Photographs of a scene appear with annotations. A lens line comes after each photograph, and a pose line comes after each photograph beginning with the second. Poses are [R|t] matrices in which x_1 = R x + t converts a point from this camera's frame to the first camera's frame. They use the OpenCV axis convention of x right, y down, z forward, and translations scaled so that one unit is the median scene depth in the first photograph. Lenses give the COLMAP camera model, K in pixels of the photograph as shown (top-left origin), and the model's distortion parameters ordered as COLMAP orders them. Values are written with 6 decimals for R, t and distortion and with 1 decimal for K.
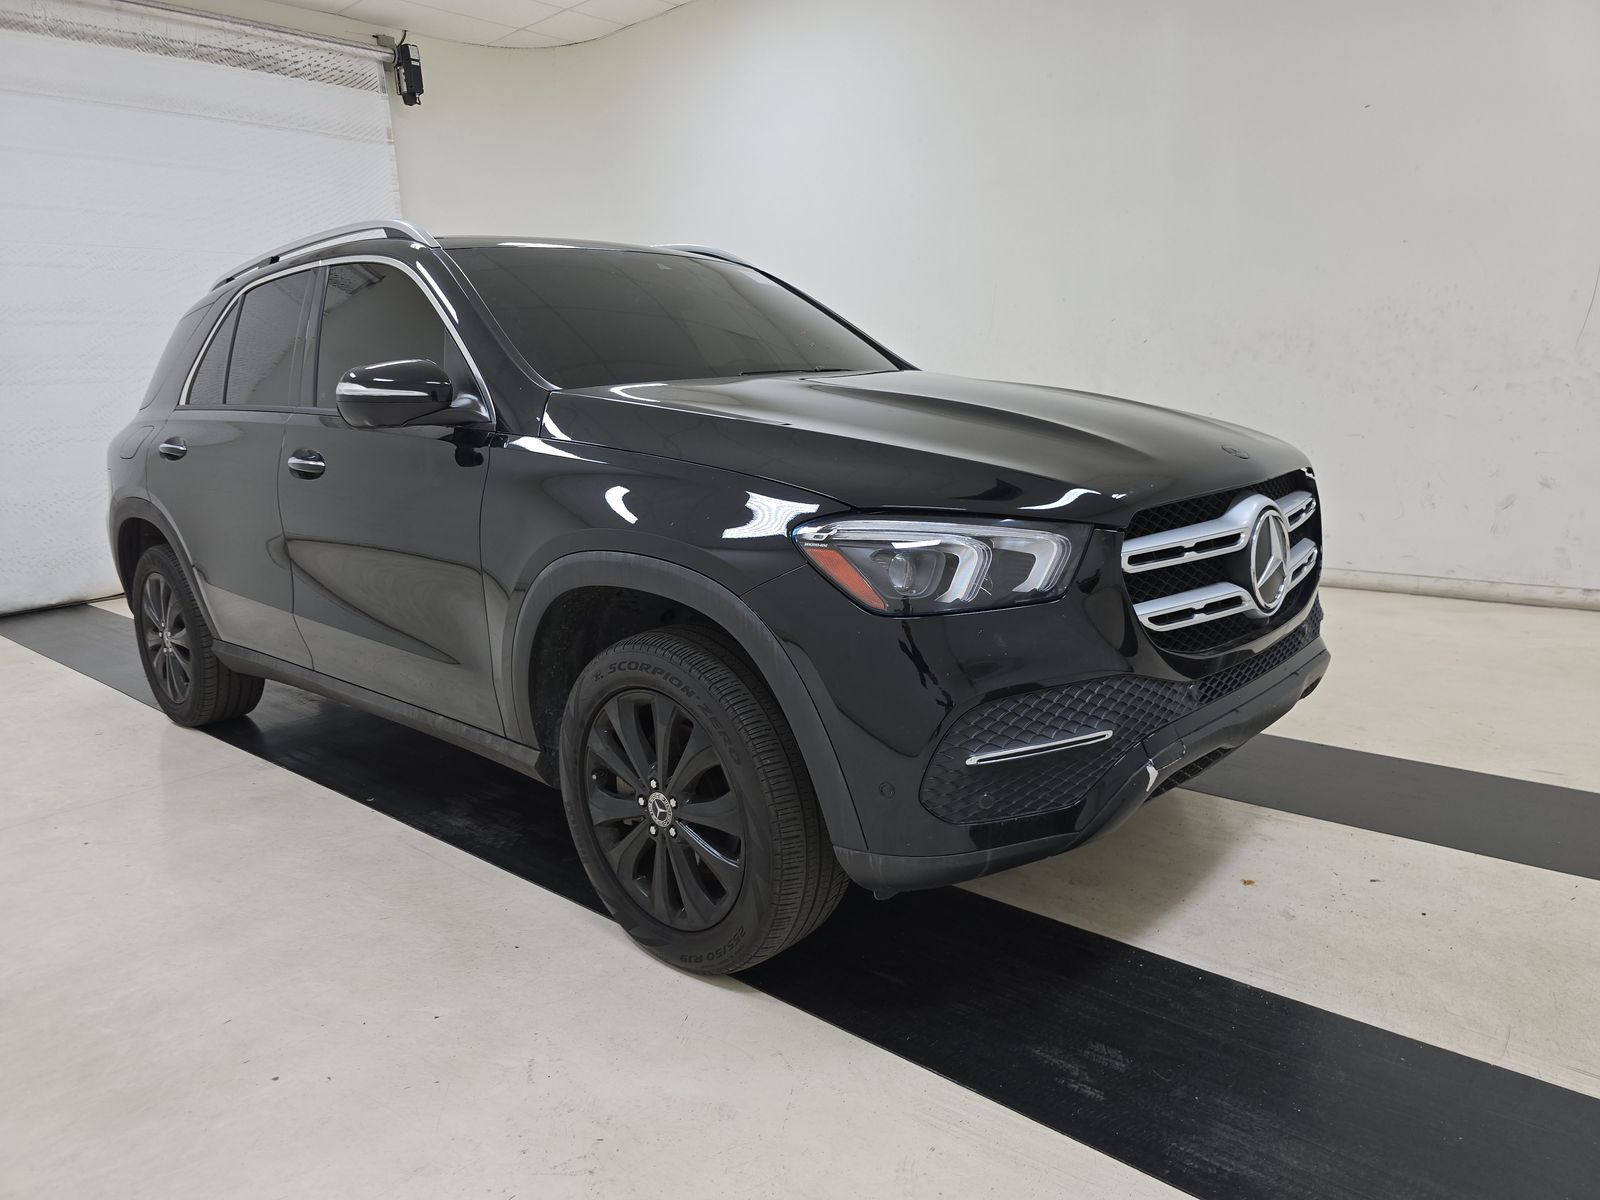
lens RADIAL K [[1083.2, 0, 812.3], [0, 1083.2, 594.5], [0, 0, 1]] dist [0.045040, -0.042904]
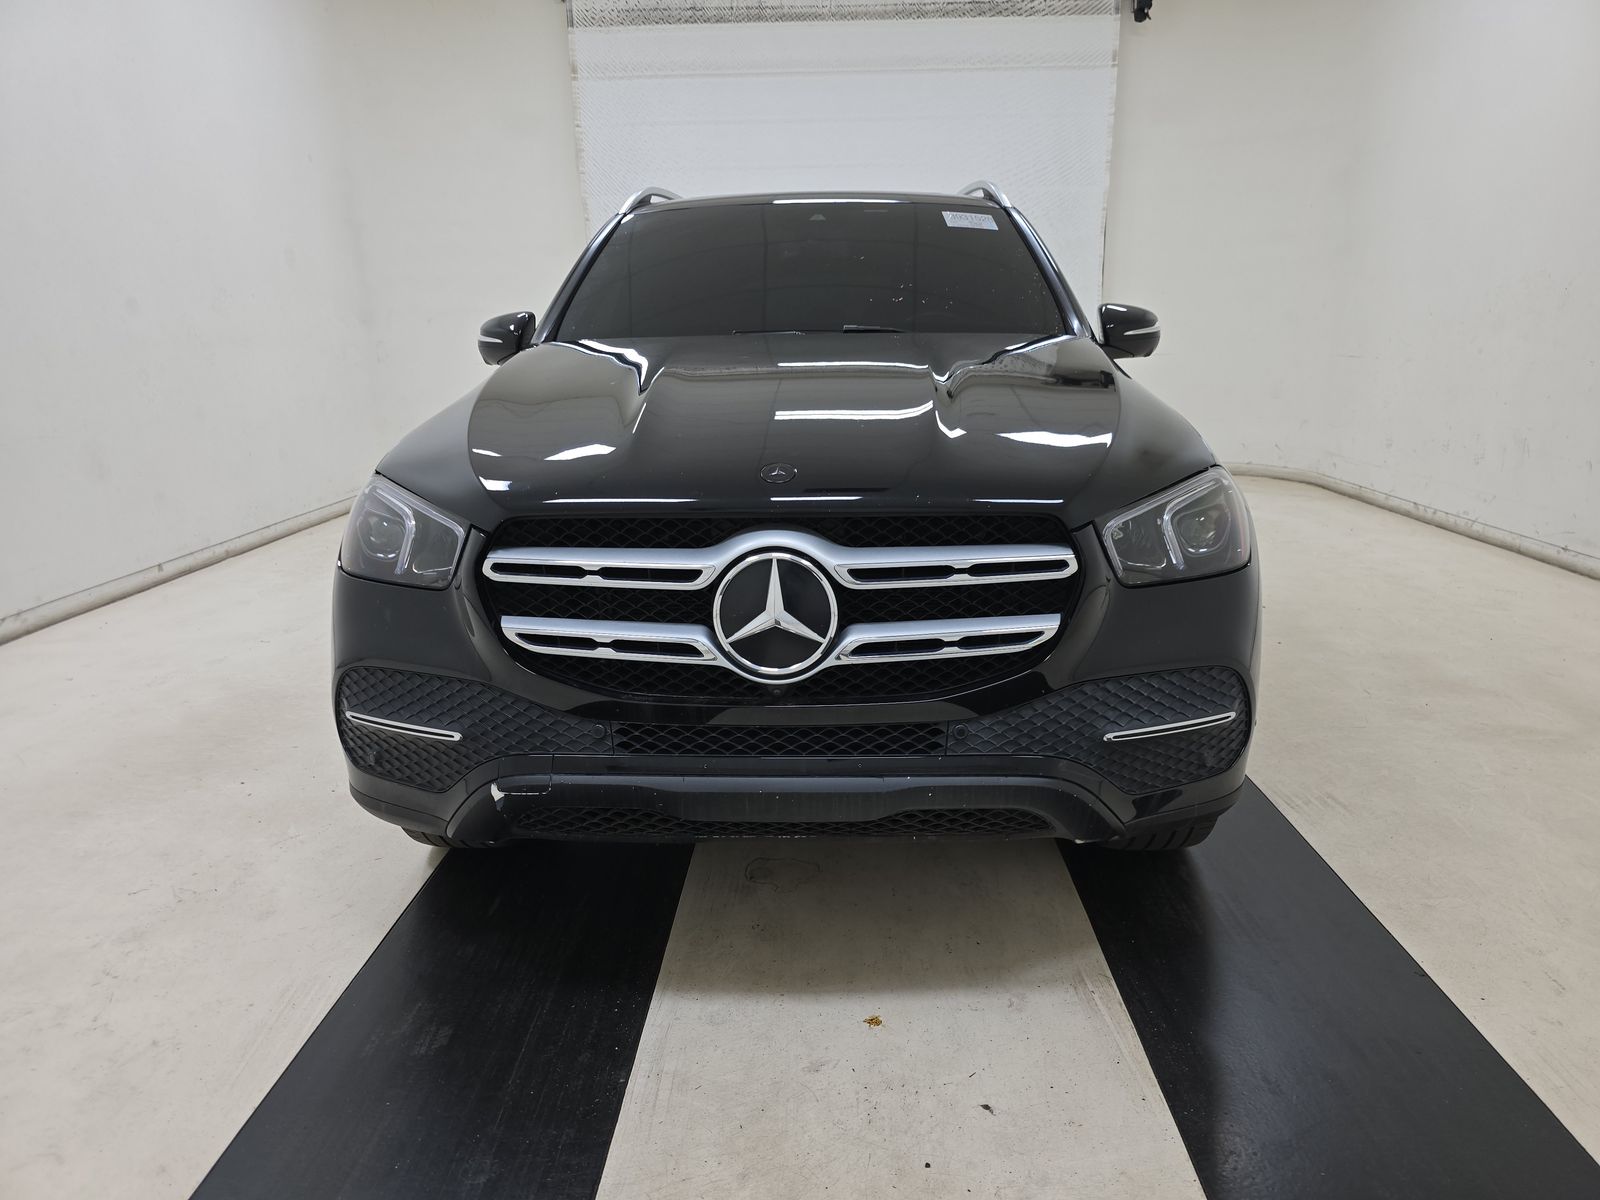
lens RADIAL K [[1083.2, 0, 811.2], [0, 1083.2, 598.6], [0, 0, 1]] dist [0.045040, -0.042904]
pose [[0.643533, 0.220361, -0.733012, 0.698408], [-0.160198, 0.975228, 0.152534, -0.115248], [0.748466, 0.019266, 0.662893, 0.351876]]
